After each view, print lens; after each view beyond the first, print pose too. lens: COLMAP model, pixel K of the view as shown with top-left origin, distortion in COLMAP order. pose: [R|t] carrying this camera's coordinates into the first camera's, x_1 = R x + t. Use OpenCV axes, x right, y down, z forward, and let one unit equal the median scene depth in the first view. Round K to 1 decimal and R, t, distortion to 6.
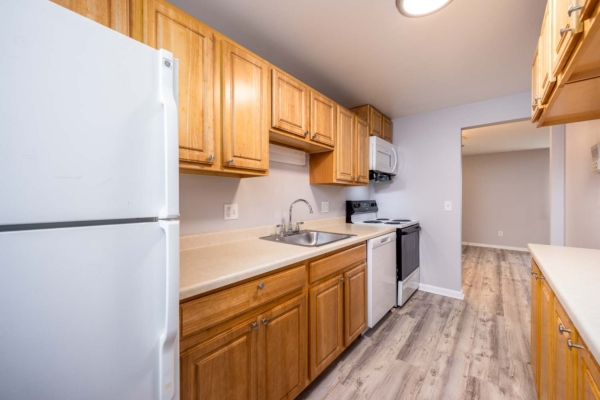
lens RADIAL K [[234.9, 0, 298.9], [0, 234.9, 199.4], [0, 0, 1]] dist [-0.002204, -0.002318]
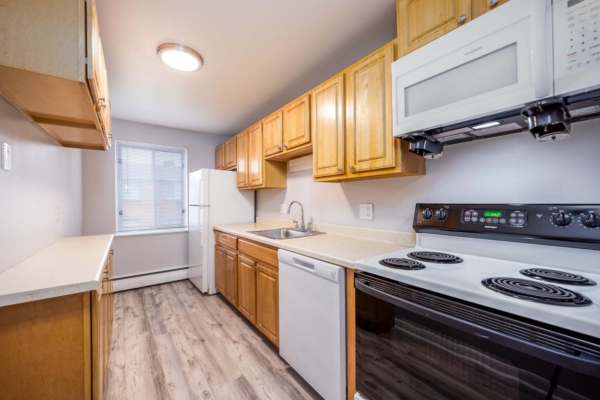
lens RADIAL K [[234.9, 0, 297.5], [0, 234.9, 201.9], [0, 0, 1]] dist [-0.002204, -0.002318]
pose [[-0.235432, -0.000682, -0.971891, 1.150348], [-0.003758, 0.999993, 0.000209, 0.004166], [0.971884, 0.003701, -0.235433, 1.305531]]
